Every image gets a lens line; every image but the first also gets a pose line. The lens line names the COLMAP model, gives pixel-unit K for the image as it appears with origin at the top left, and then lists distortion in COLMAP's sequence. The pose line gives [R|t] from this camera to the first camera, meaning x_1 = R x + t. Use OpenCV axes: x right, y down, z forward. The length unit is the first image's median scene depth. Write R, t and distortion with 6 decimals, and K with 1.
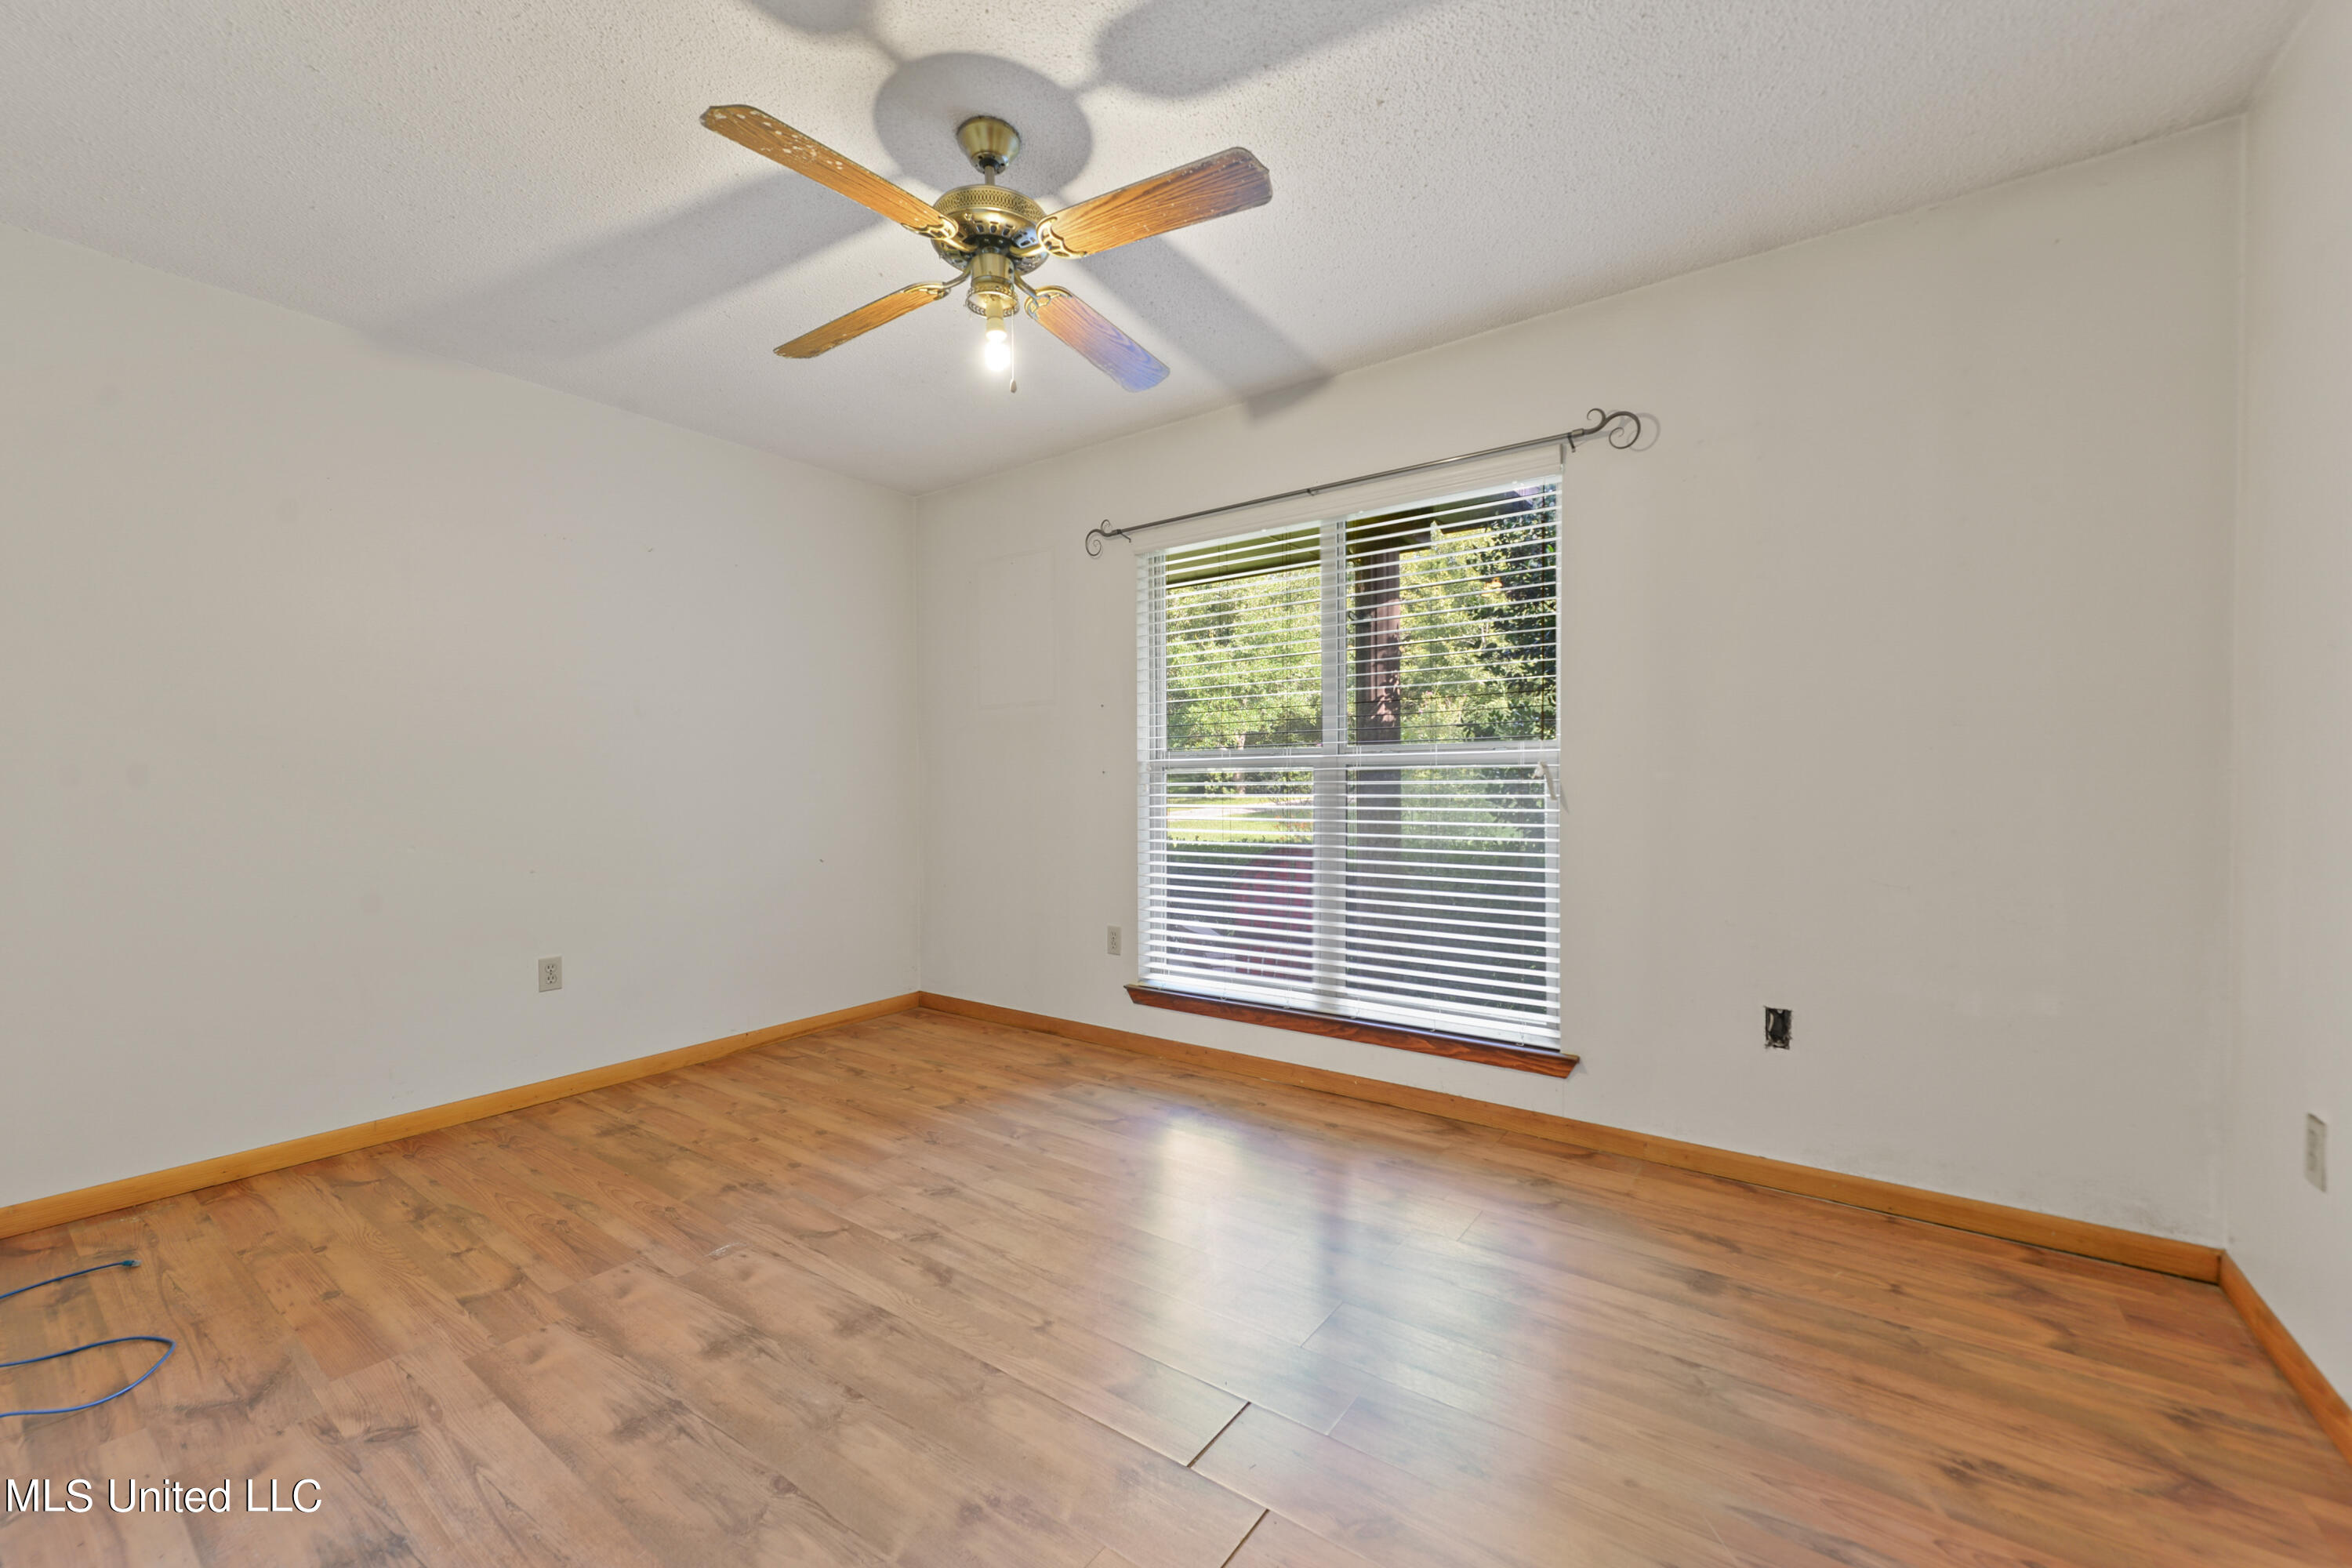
lens RADIAL K [[947.1, 0, 1171.1], [0, 947.1, 780.4], [0, 0, 1]] dist [-0.000920, -0.000065]
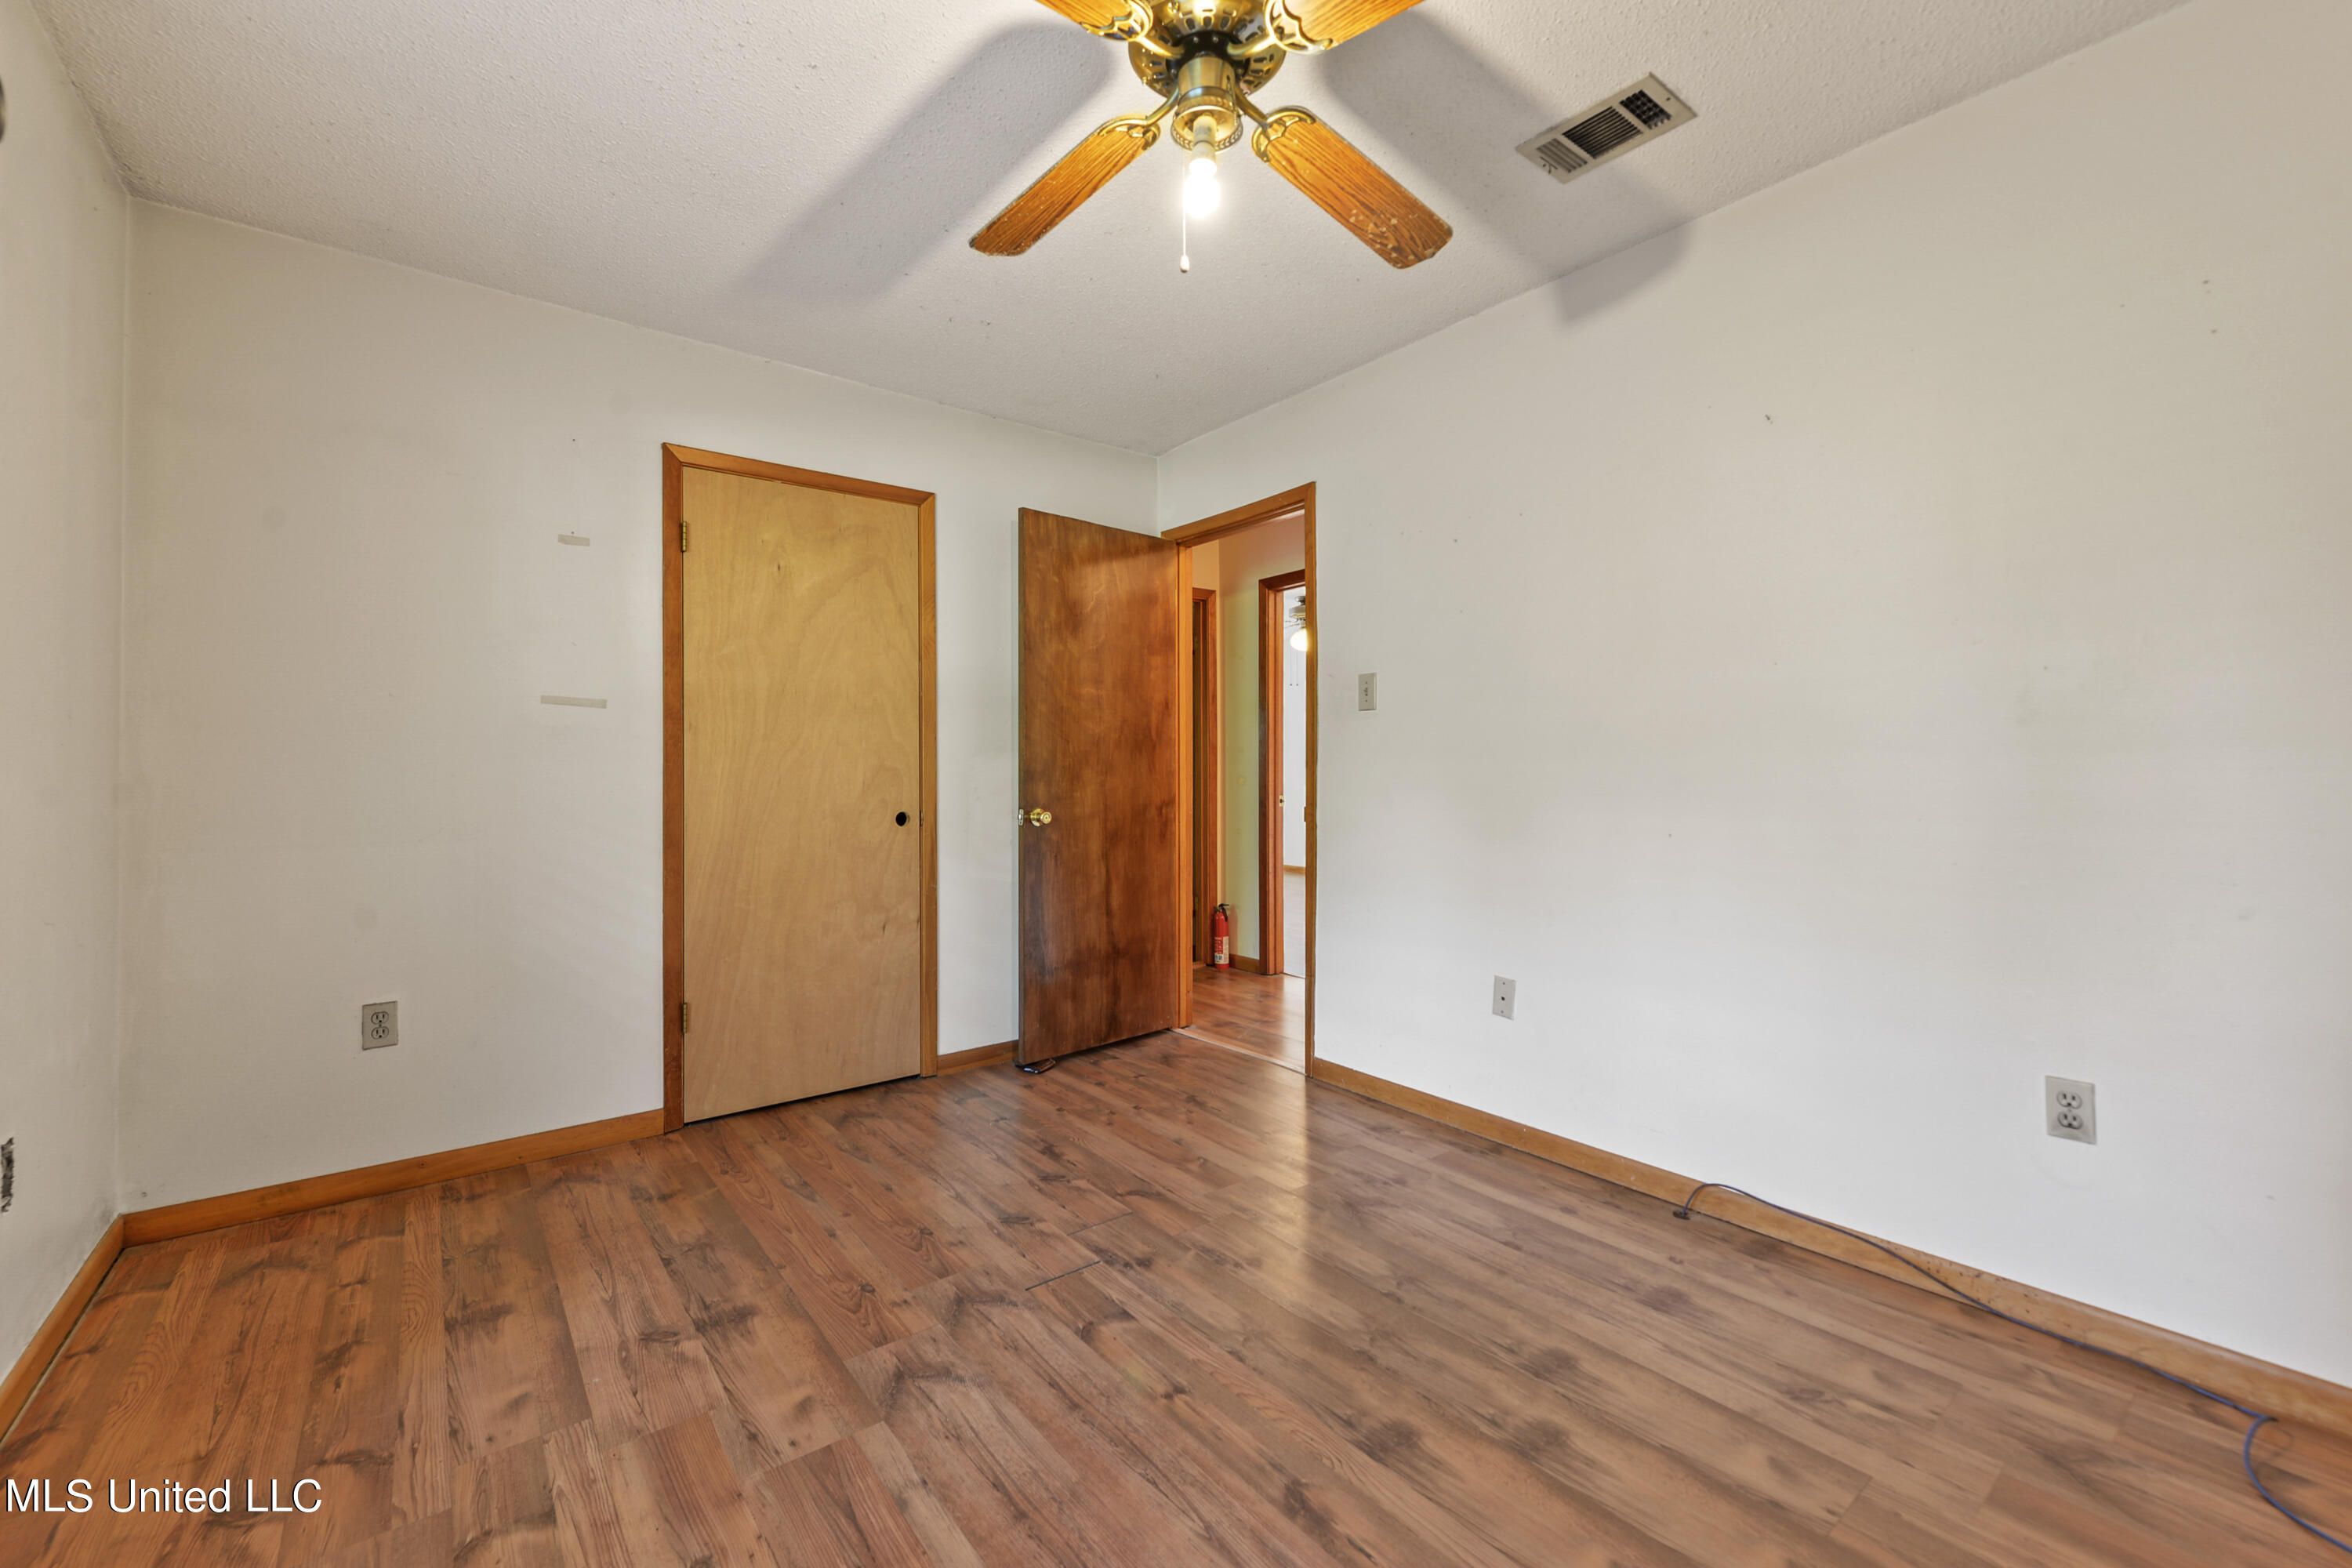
lens RADIAL K [[947.1, 0, 1178.3], [0, 947.1, 777.5], [0, 0, 1]] dist [-0.000920, -0.000065]
pose [[-0.961282, 0.009336, 0.275407, -0.397201], [0.011481, 0.999915, 0.006179, 0.002014], [-0.275326, 0.009102, -0.961308, 1.896149]]
